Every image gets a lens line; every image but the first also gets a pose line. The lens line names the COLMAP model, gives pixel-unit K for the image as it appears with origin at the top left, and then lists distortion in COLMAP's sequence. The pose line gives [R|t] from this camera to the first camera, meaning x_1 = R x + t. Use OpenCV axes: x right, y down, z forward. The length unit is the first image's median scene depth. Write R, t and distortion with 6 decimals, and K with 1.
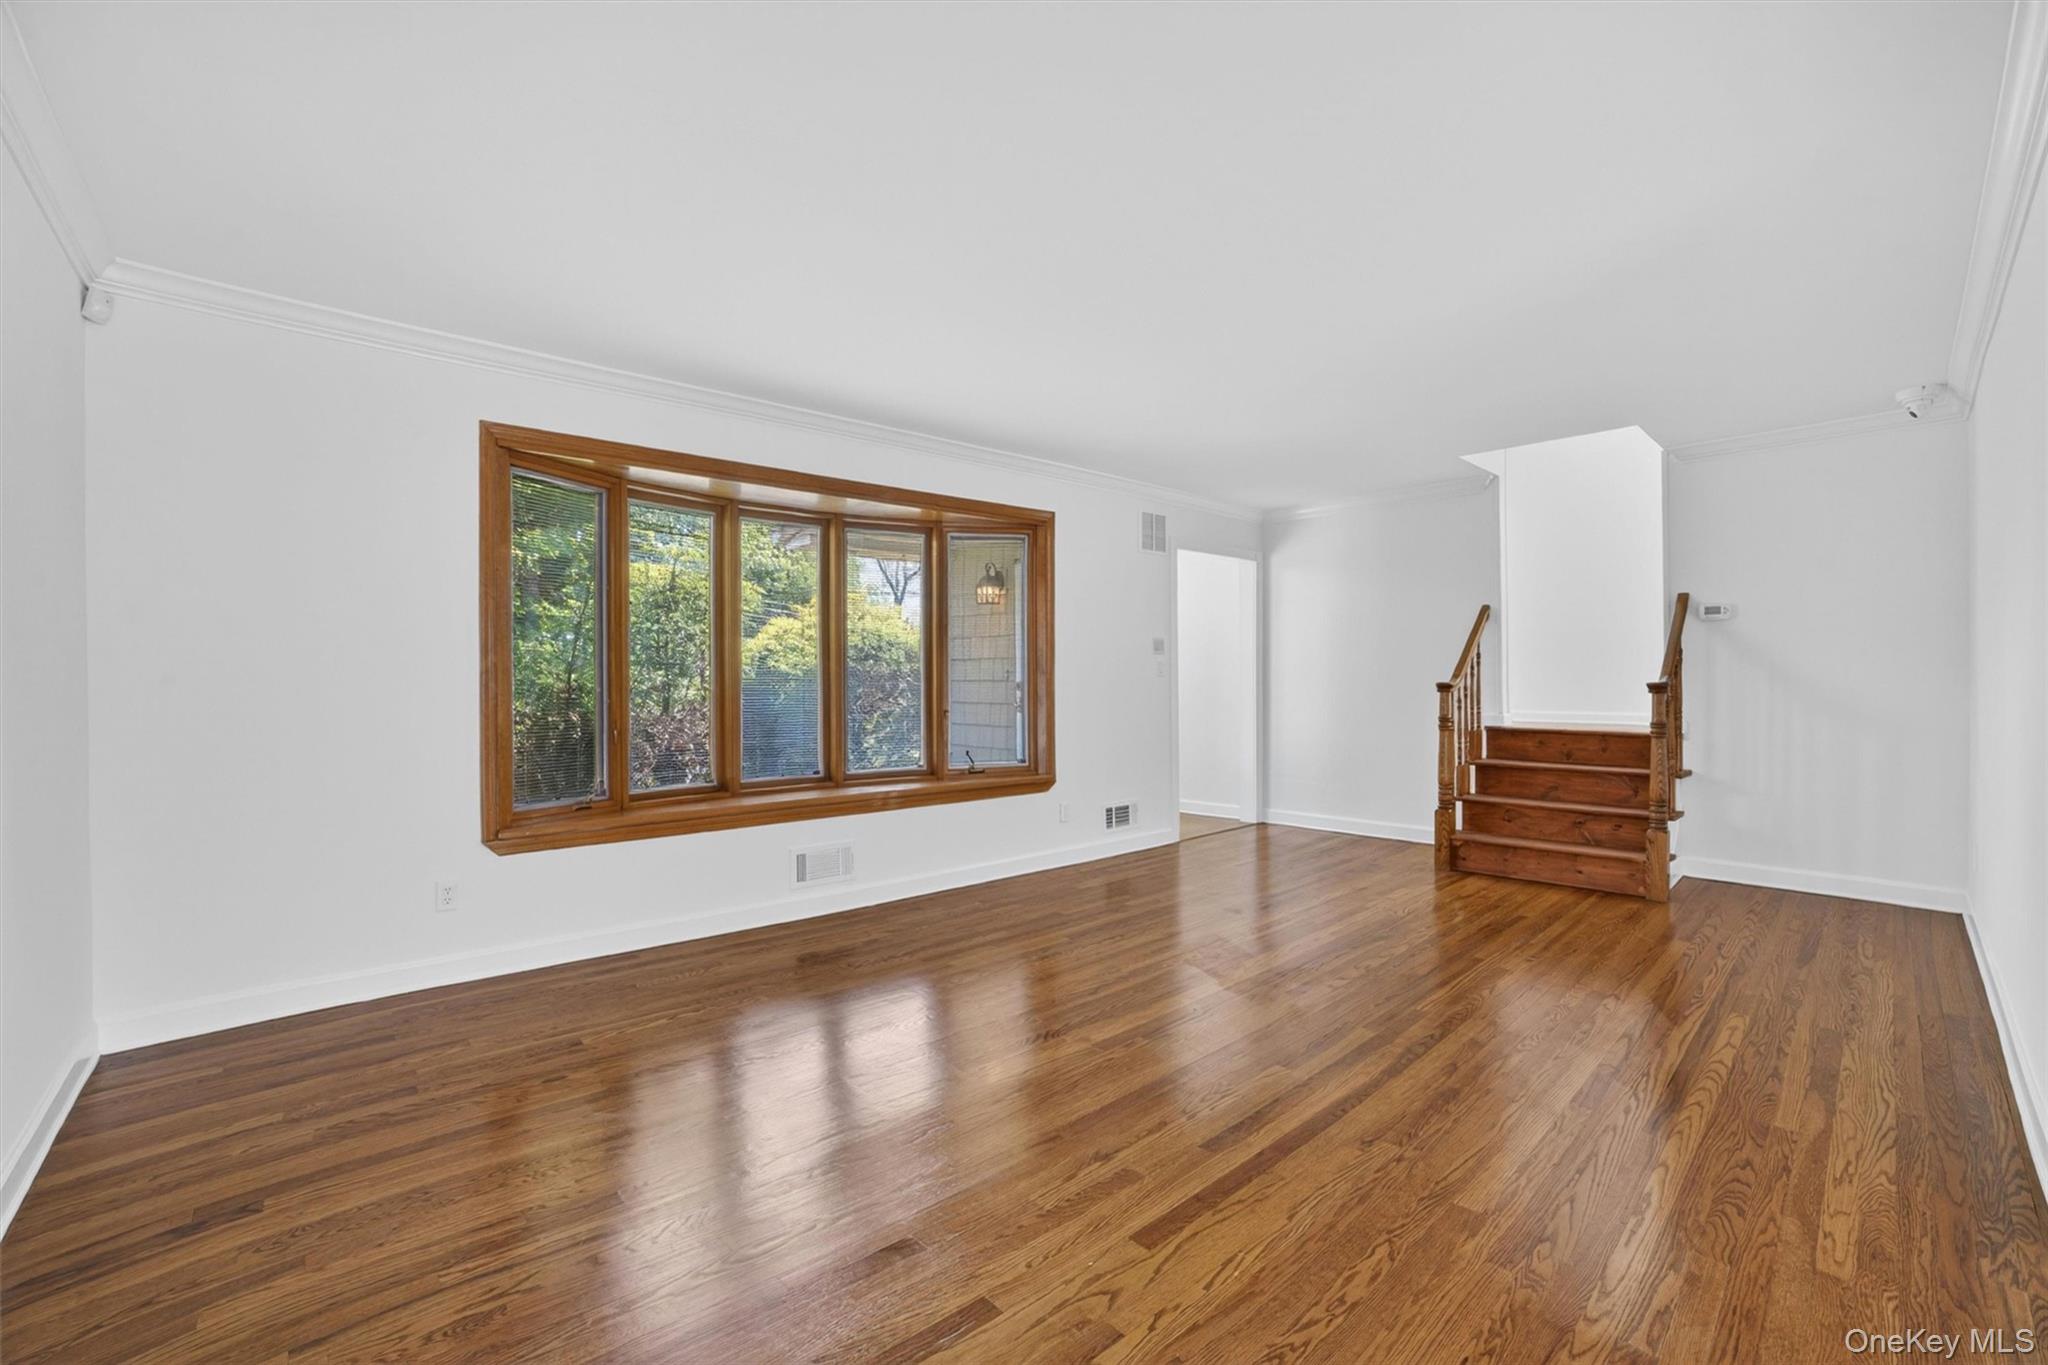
lens RADIAL K [[856.3, 0, 1028.6], [0, 856.3, 676.6], [0, 0, 1]] dist [-0.092943, 0.024217]
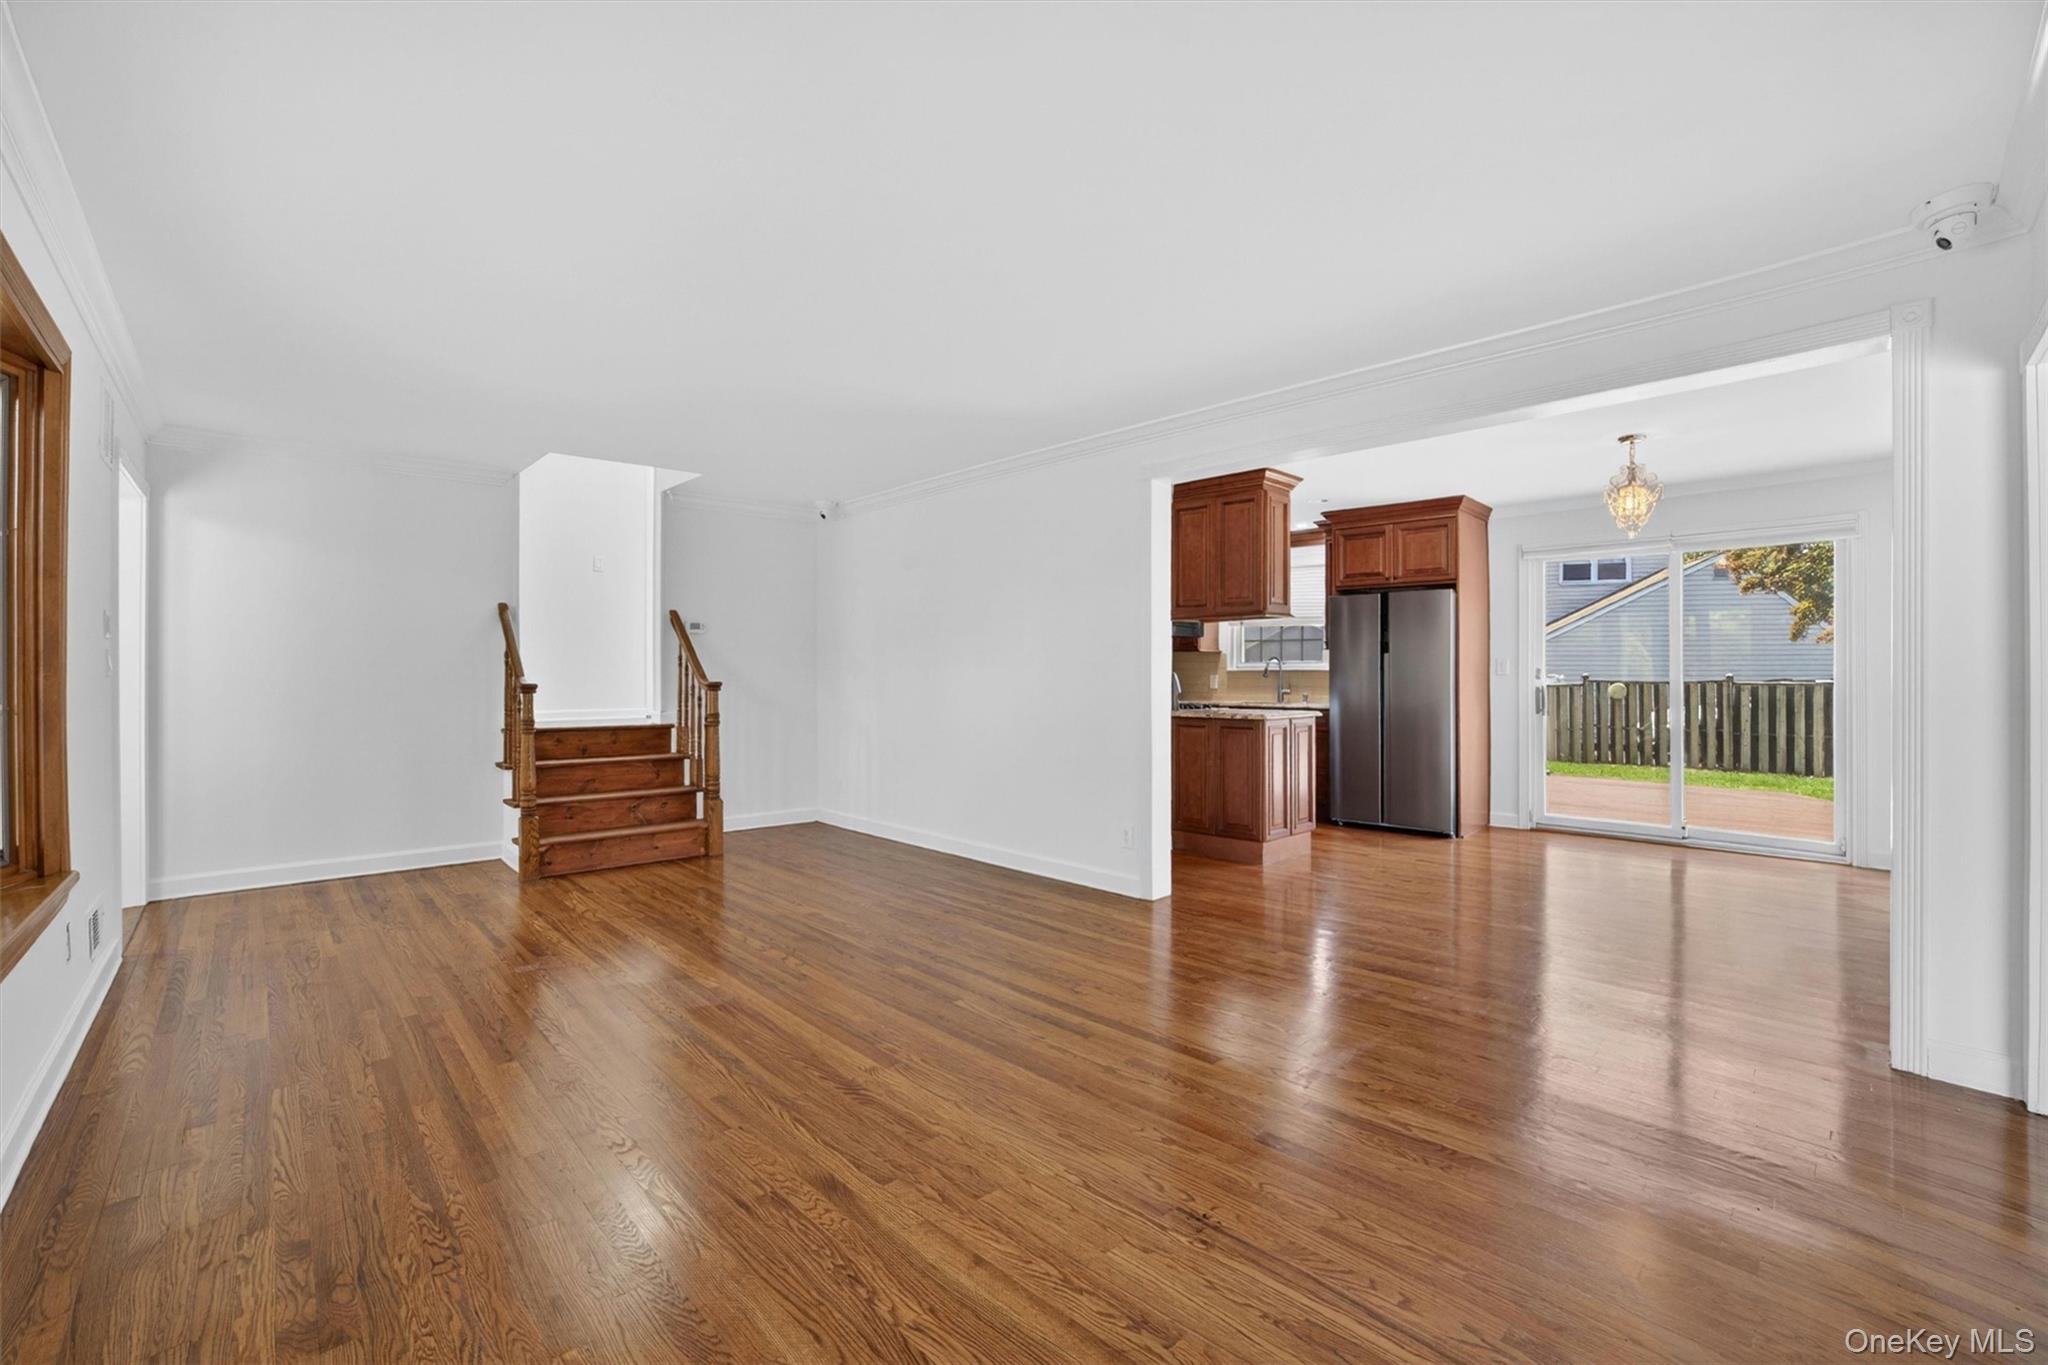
lens RADIAL K [[856.3, 0, 1028.6], [0, 856.3, 676.6], [0, 0, 1]] dist [-0.092943, 0.024217]
pose [[-0.002218, 0.001704, 0.999996, -0.633368], [-0.003852, 0.999991, -0.001713, -0.001293], [-0.999990, -0.003856, -0.002211, 0.617577]]
